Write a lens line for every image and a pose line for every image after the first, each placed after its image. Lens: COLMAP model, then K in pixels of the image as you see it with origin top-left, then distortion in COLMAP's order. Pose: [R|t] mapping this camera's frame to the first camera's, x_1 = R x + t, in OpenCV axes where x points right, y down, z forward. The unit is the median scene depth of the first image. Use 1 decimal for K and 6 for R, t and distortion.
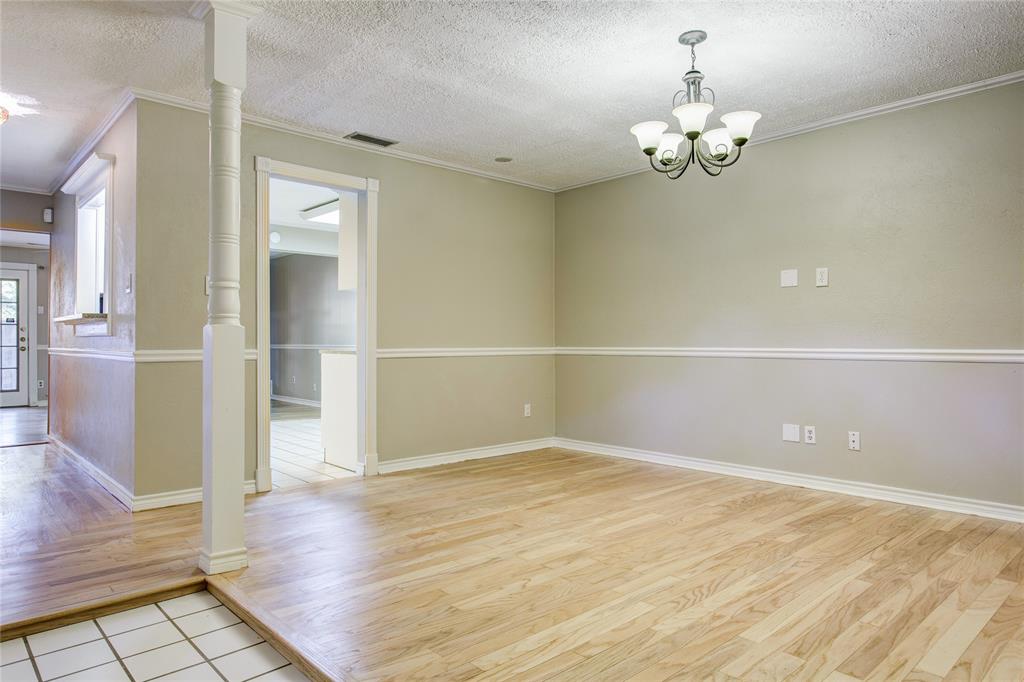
lens RADIAL K [[639.3, 0, 507.0], [0, 639.3, 337.8], [0, 0, 1]] dist [-0.001205, -0.000586]
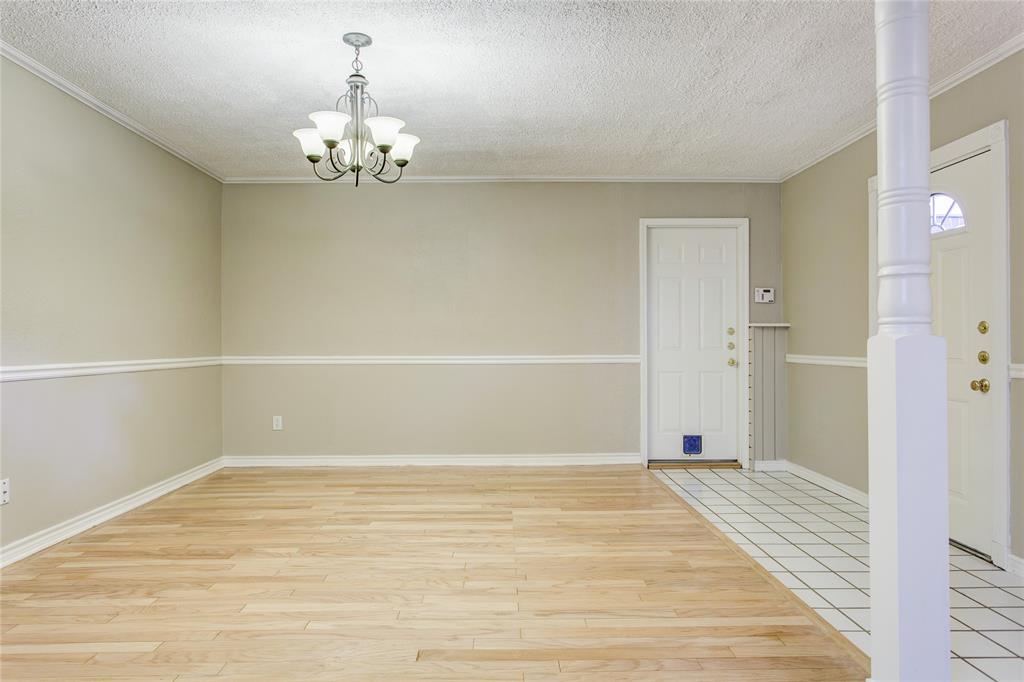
lens RADIAL K [[650.5, 0, 512.0], [0, 650.5, 341.0], [0, 0, 1]] dist [-0.002164, -0.000690]
pose [[-0.755179, 0.007846, 0.655472, -0.539251], [0.001615, 0.999948, -0.010108, -0.004680], [-0.655517, -0.006575, -0.755152, 1.642796]]
